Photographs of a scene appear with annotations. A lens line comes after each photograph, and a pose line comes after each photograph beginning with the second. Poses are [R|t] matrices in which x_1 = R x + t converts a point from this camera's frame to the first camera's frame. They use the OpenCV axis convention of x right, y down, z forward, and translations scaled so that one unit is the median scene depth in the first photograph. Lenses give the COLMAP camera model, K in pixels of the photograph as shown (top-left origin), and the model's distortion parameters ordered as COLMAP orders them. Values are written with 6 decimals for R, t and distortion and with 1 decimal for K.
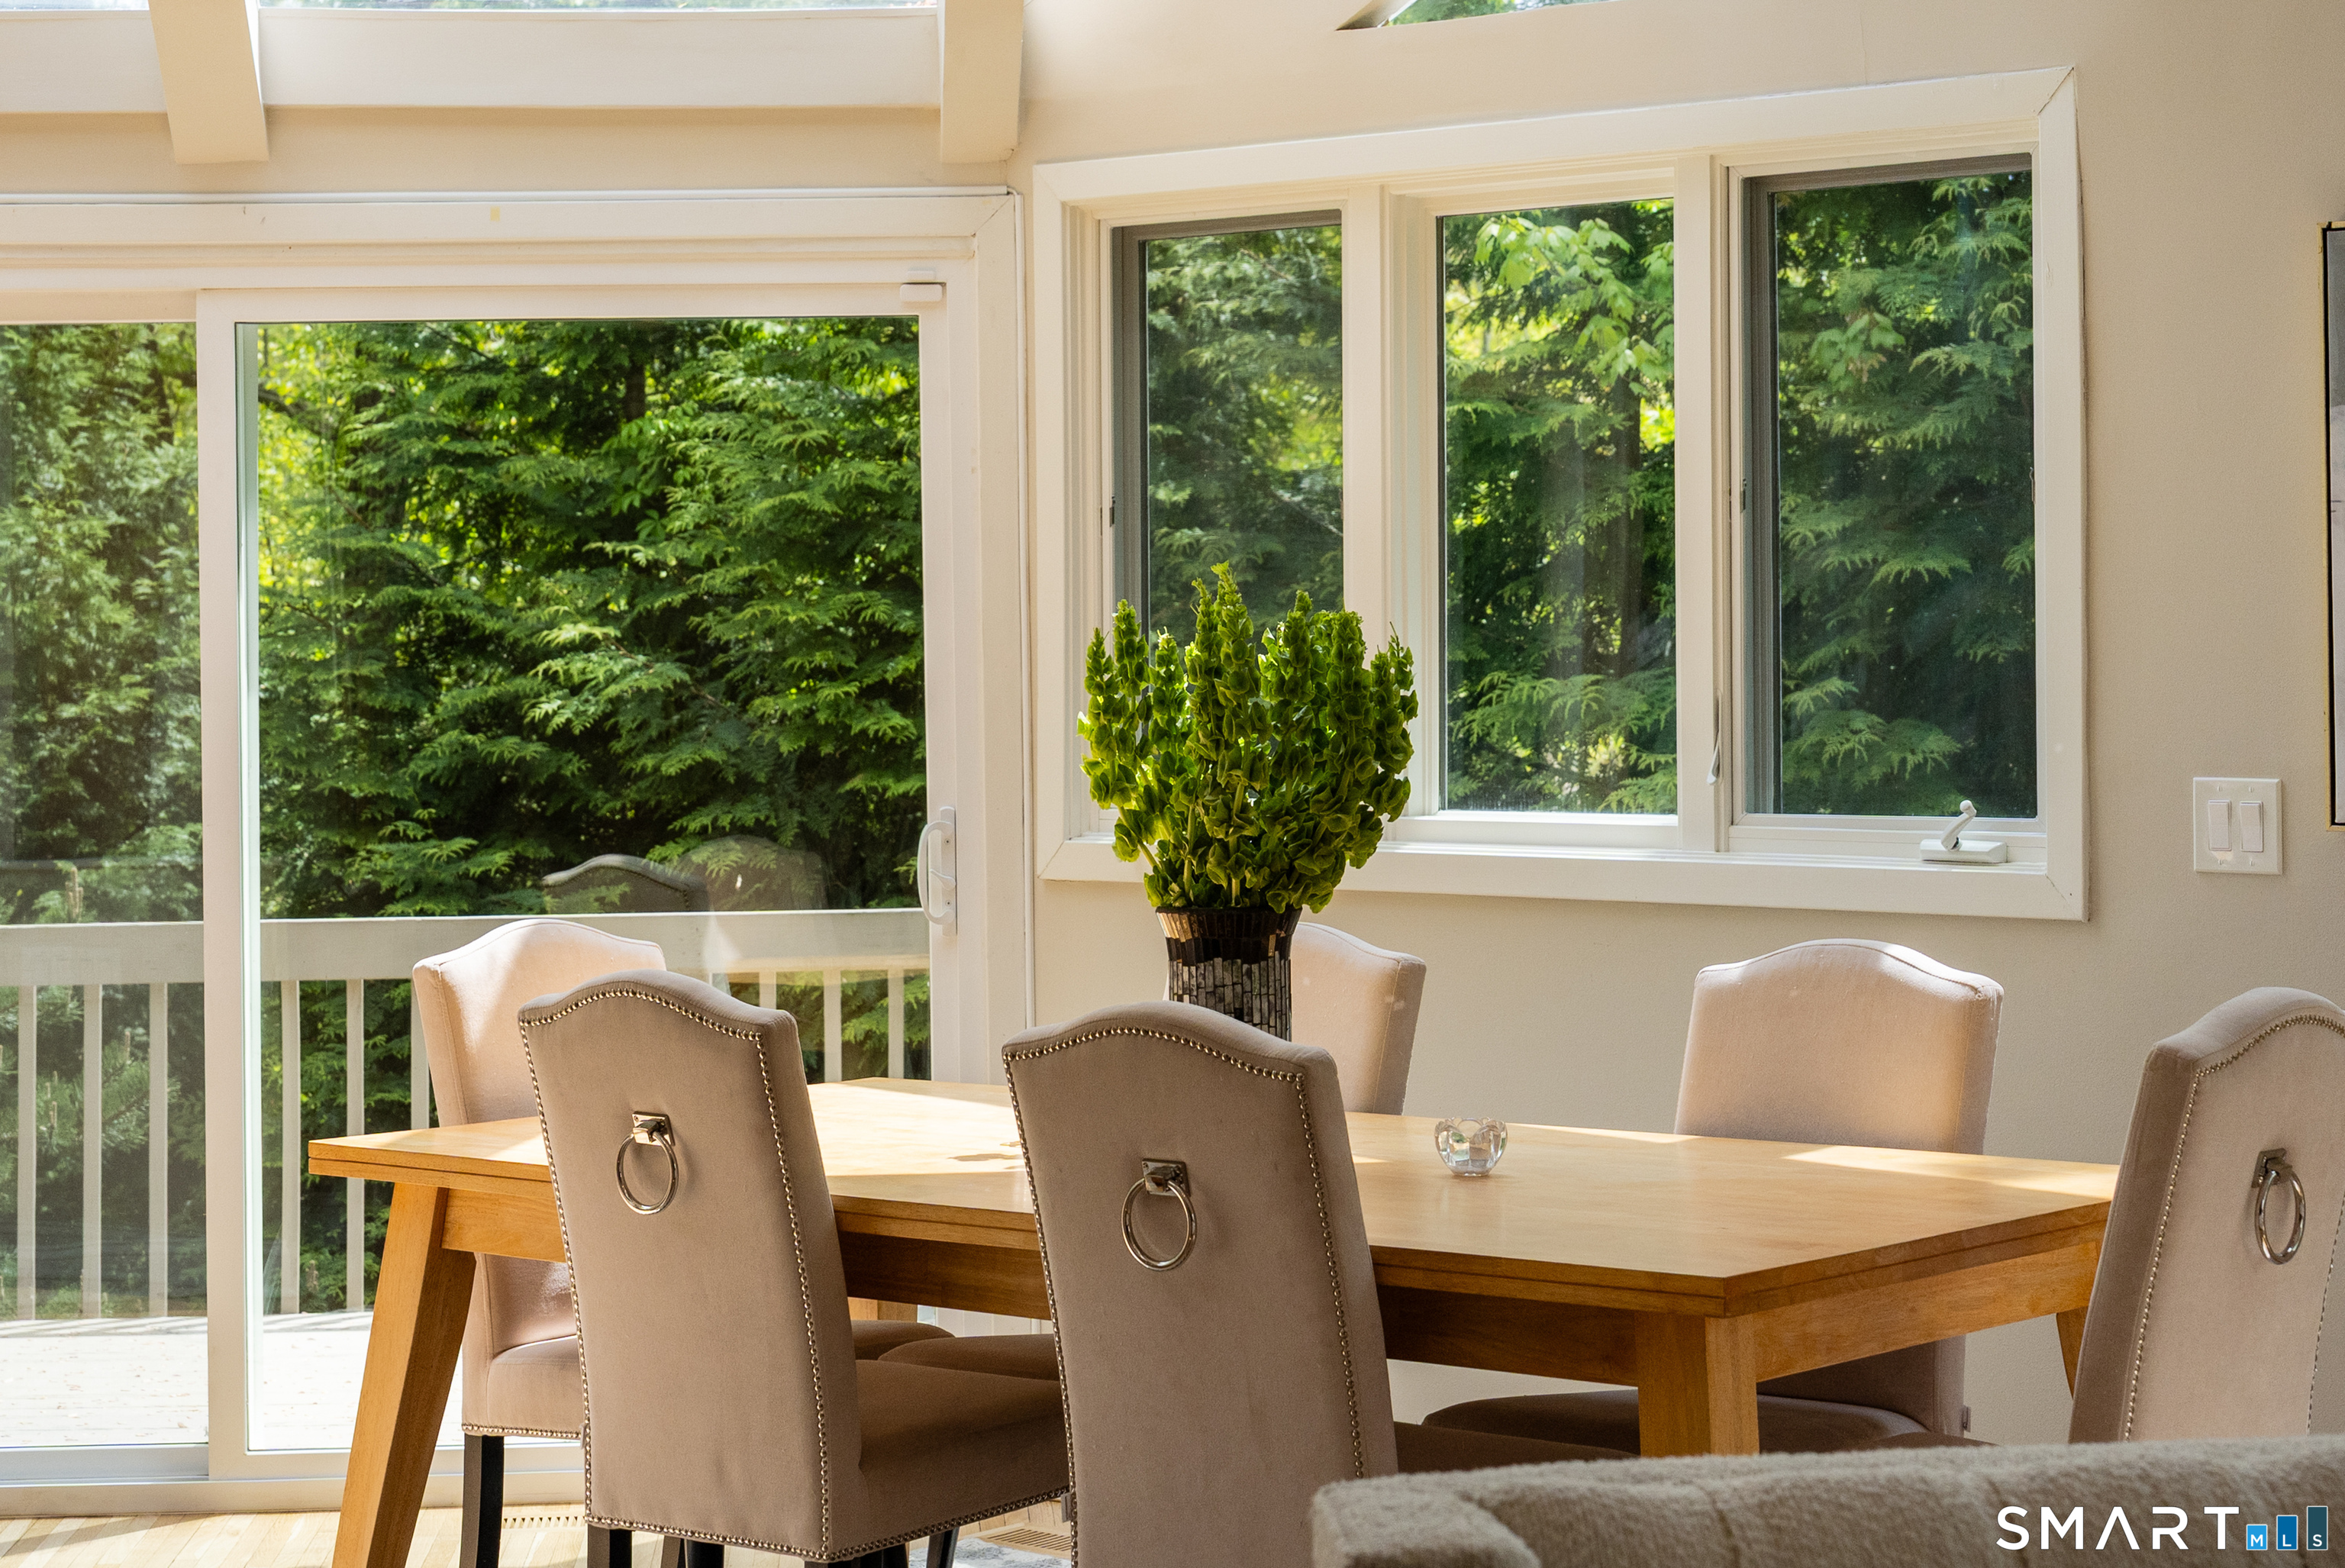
lens RADIAL K [[4683.7, 0, 1174.2], [0, 4683.7, 769.1], [0, 0, 1]] dist [-0.030130, 0.000000]
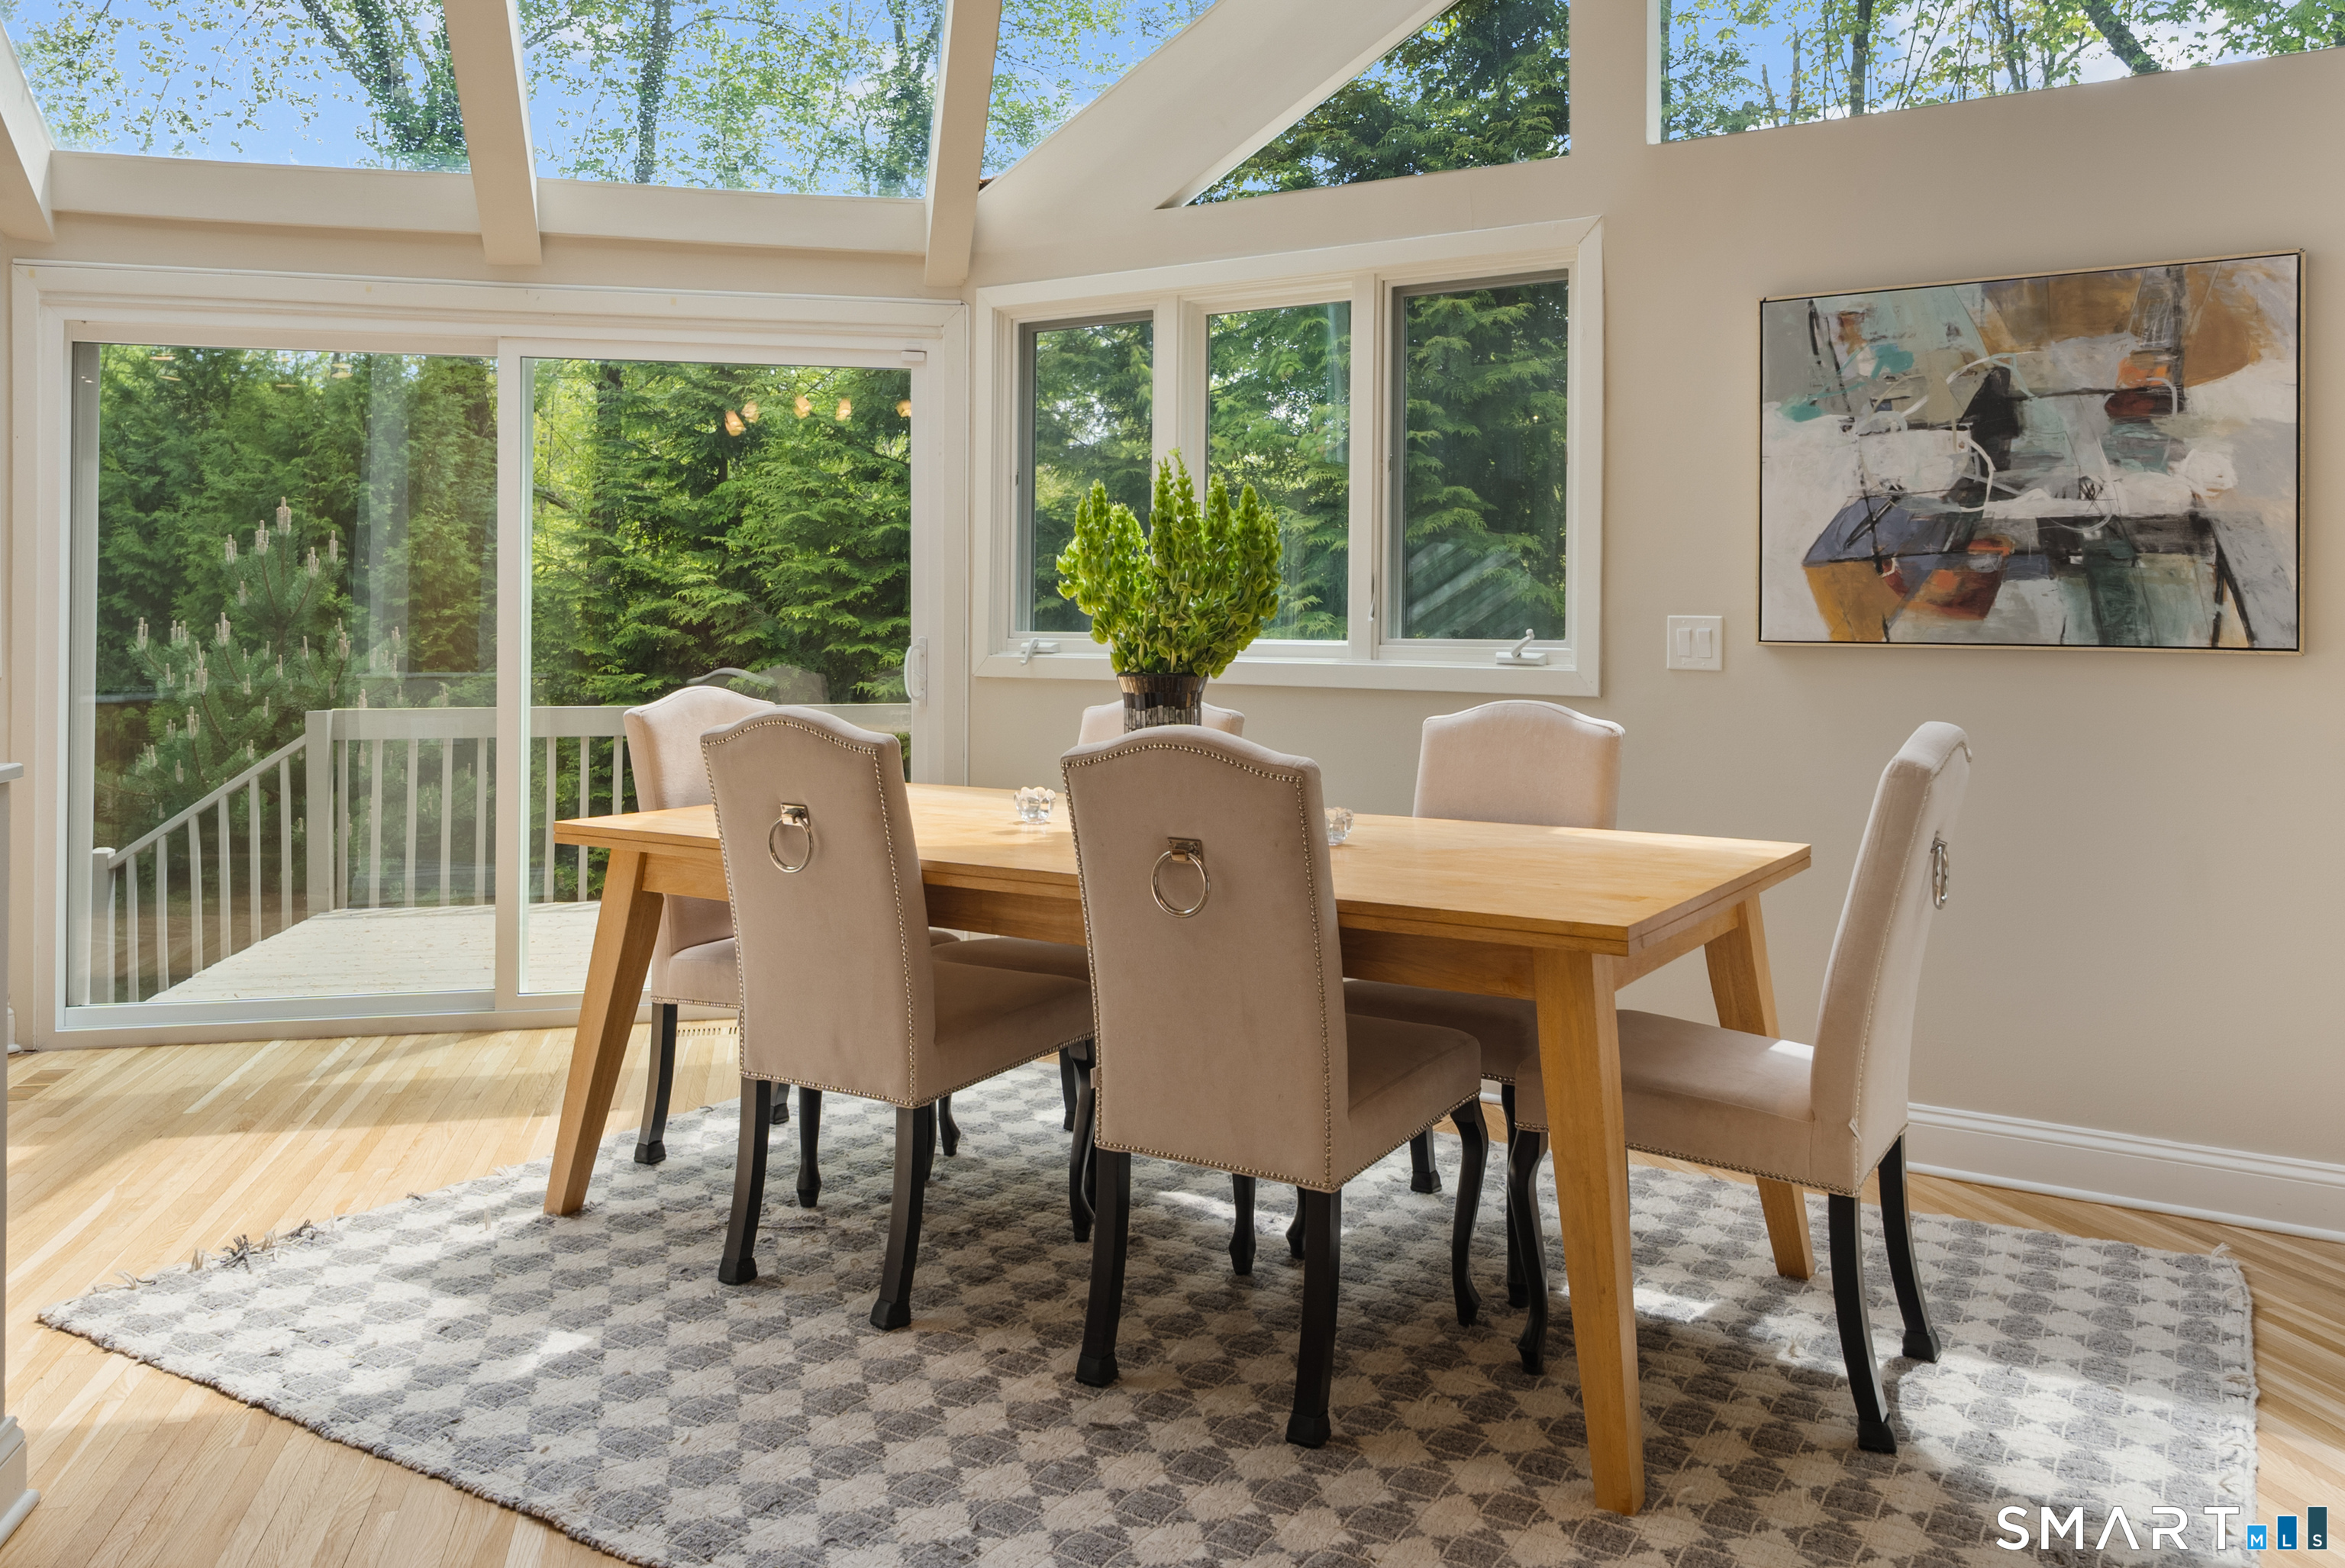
lens RADIAL K [[1742.4, 0, 1181.5], [0, 1742.4, 664.2], [0, 0, 1]] dist [-0.013534, 0.005222]
pose [[0.987667, 0.014308, 0.155912, -0.057678], [-0.013340, 0.999885, -0.007258, 0.023649], [-0.155998, 0.005088, 0.987744, 0.327089]]
